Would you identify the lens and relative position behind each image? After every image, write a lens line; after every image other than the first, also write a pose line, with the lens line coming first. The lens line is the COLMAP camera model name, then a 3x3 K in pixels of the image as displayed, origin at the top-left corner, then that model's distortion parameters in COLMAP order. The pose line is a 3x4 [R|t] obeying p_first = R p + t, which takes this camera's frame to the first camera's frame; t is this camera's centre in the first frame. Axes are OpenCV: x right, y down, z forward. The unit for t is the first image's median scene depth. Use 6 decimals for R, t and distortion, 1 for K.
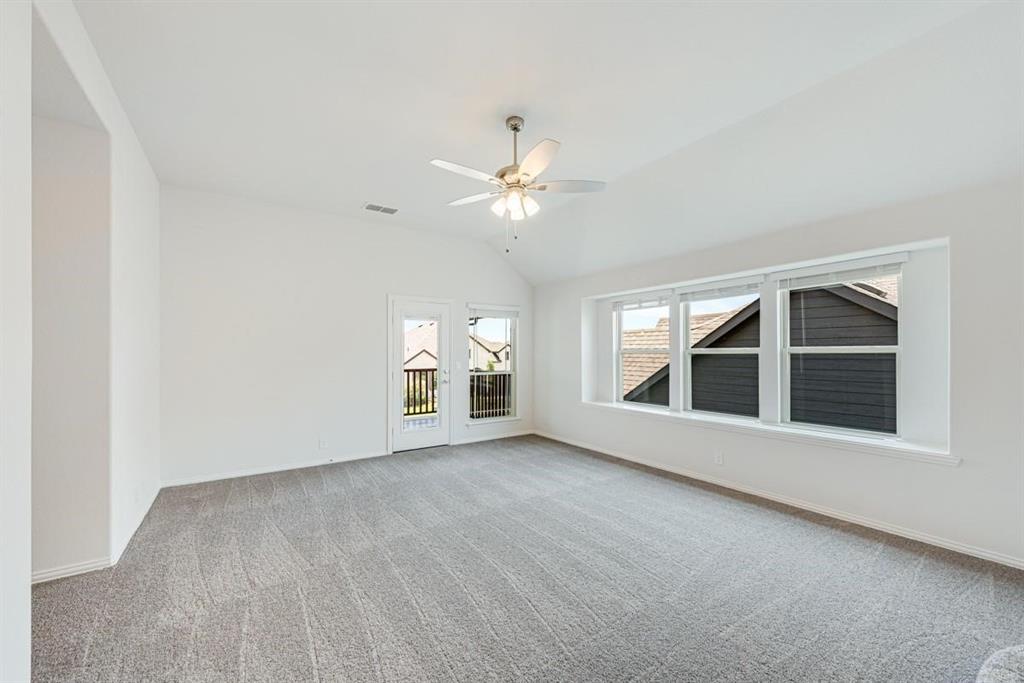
lens RADIAL K [[401.1, 0, 509.7], [0, 401.1, 345.7], [0, 0, 1]] dist [0.000210, -0.000645]
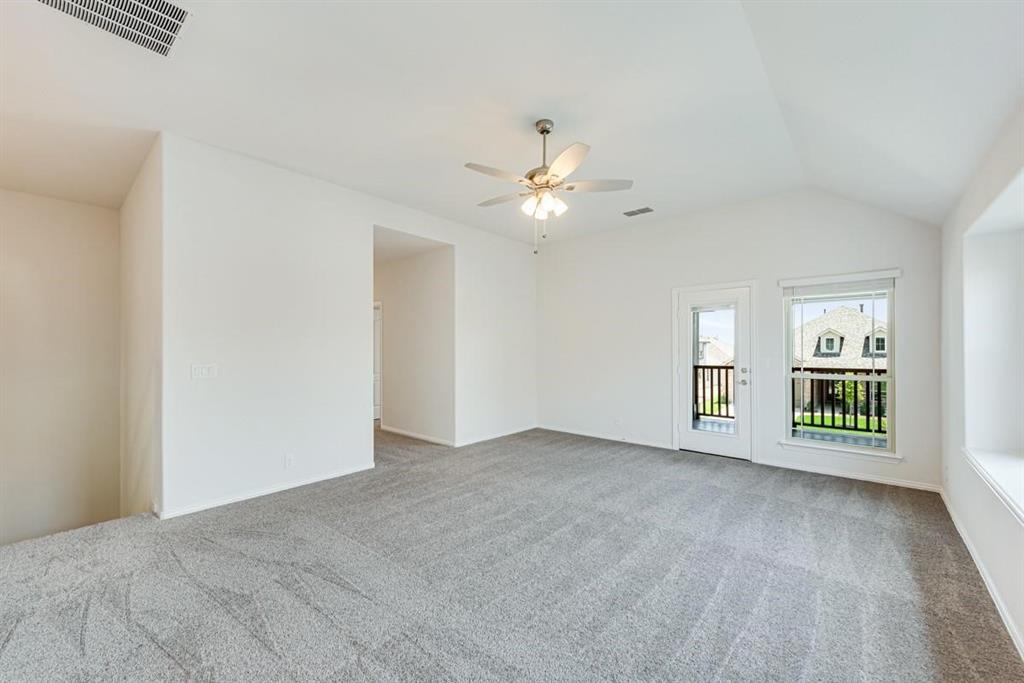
lens RADIAL K [[401.1, 0, 512.1], [0, 401.1, 347.3], [0, 0, 1]] dist [0.000210, -0.000645]
pose [[0.248138, 0.000337, -0.968725, 0.521737], [0.022002, 0.999740, 0.005983, 0.002220], [0.968475, -0.022798, 0.248066, 0.342670]]
